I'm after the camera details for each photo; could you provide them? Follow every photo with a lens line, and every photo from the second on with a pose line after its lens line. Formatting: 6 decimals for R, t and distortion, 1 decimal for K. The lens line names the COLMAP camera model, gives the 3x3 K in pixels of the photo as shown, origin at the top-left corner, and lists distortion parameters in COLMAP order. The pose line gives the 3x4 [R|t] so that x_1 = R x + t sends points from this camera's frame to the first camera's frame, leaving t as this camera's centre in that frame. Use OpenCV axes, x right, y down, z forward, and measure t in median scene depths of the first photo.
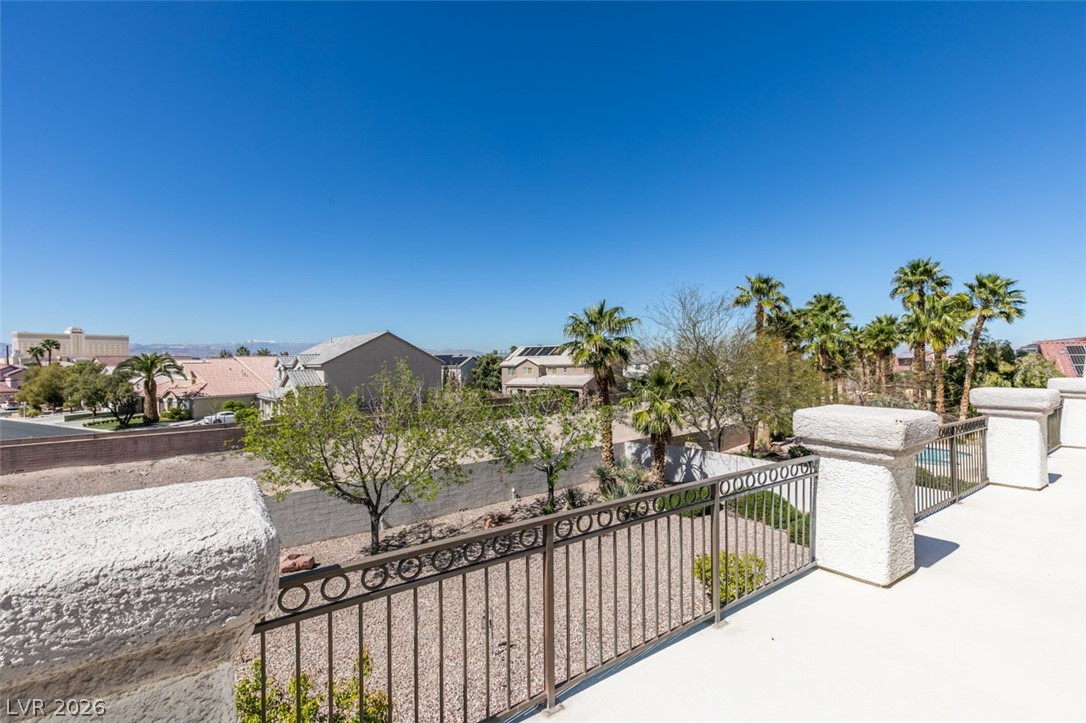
lens RADIAL K [[482.9, 0, 542.0], [0, 482.9, 364.0], [0, 0, 1]] dist [0.001246, -0.000133]
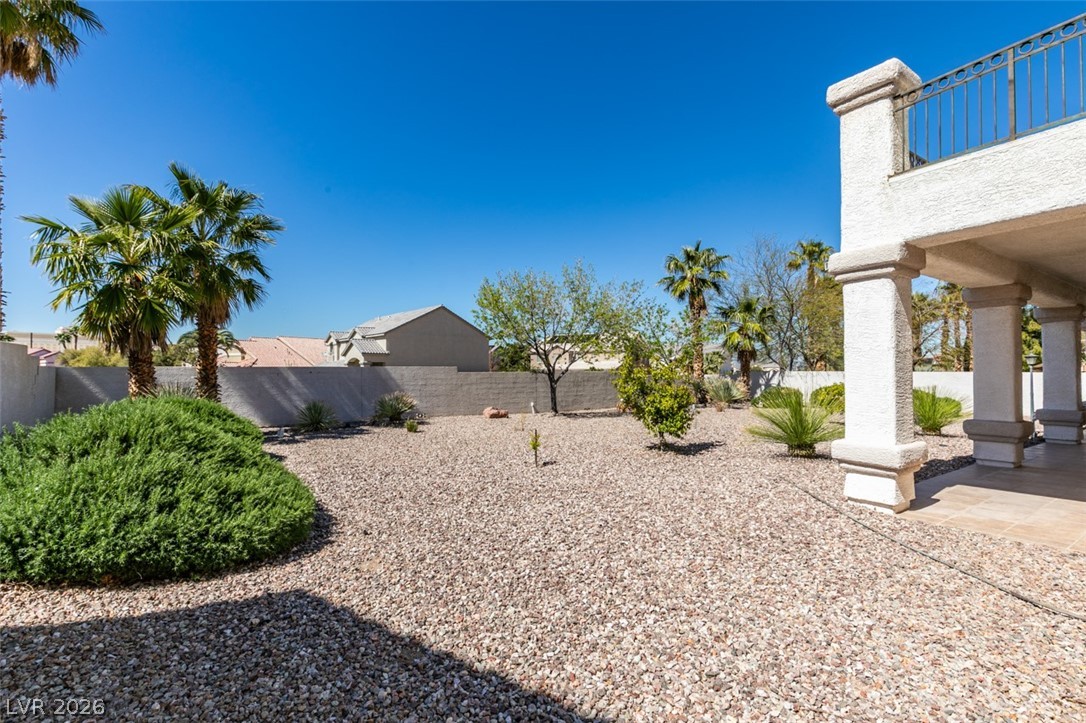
lens RADIAL K [[500.3, 0, 543.0], [0, 500.3, 361.5], [0, 0, 1]] dist [0.000391, -0.000279]
pose [[0.999941, 0.010844, -0.001158, -0.107418], [-0.010866, 0.999710, -0.021508, 0.083418], [0.000924, 0.021519, 0.999768, -0.094953]]
